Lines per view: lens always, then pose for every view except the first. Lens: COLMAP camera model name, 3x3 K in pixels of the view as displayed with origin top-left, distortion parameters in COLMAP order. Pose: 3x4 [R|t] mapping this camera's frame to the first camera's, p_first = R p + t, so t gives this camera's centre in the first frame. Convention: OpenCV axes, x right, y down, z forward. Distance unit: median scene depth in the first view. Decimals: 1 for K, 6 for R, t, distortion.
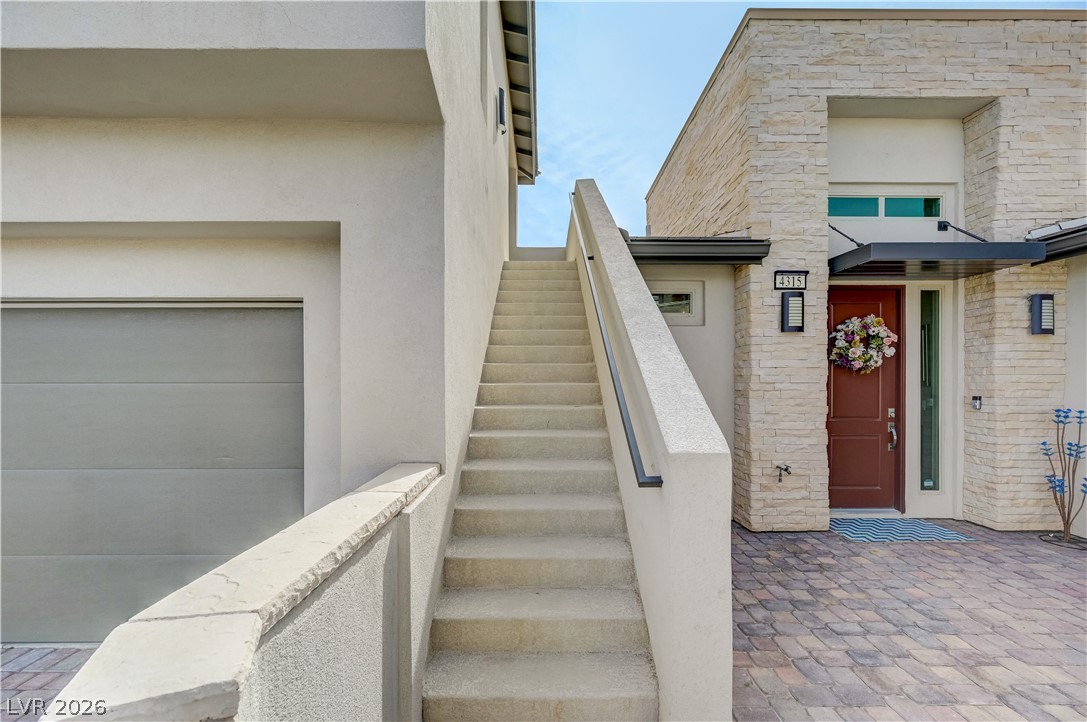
lens RADIAL K [[431.9, 0, 543.2], [0, 431.9, 381.1], [0, 0, 1]] dist [-0.001204, -0.000209]
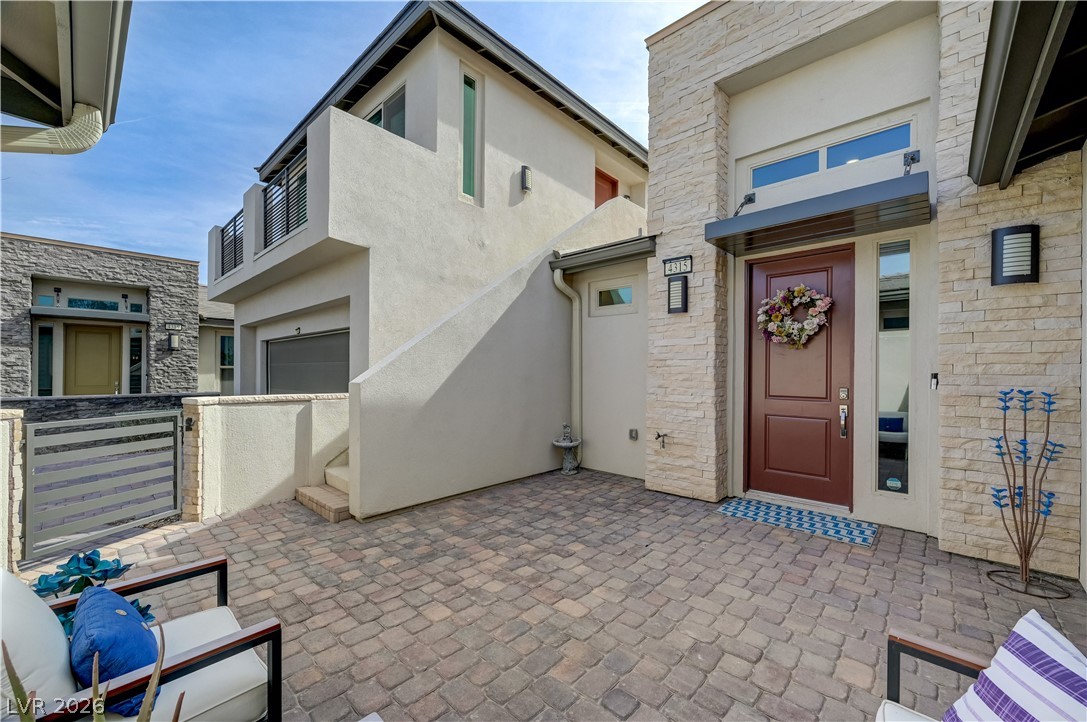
lens RADIAL K [[431.9, 0, 549.5], [0, 431.9, 369.9], [0, 0, 1]] dist [-0.001204, -0.000209]
pose [[0.732116, -0.000840, -0.681180, 1.074388], [-0.004489, 0.999972, -0.006058, 0.038149], [0.681166, 0.007492, 0.732091, -0.024375]]
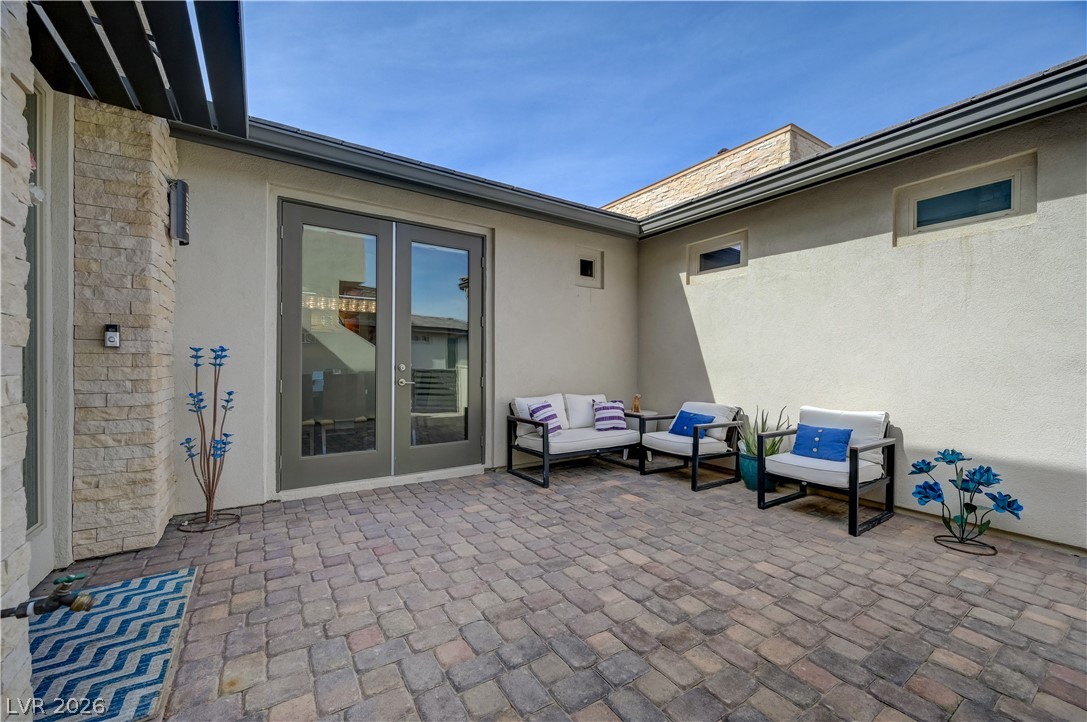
lens RADIAL K [[431.9, 0, 549.4], [0, 431.9, 362.7], [0, 0, 1]] dist [-0.001204, -0.000209]
pose [[-0.548667, -0.005491, 0.836023, 0.242621], [-0.005435, 0.999981, 0.003001, 0.082754], [-0.836023, -0.002898, -0.548686, 0.874629]]
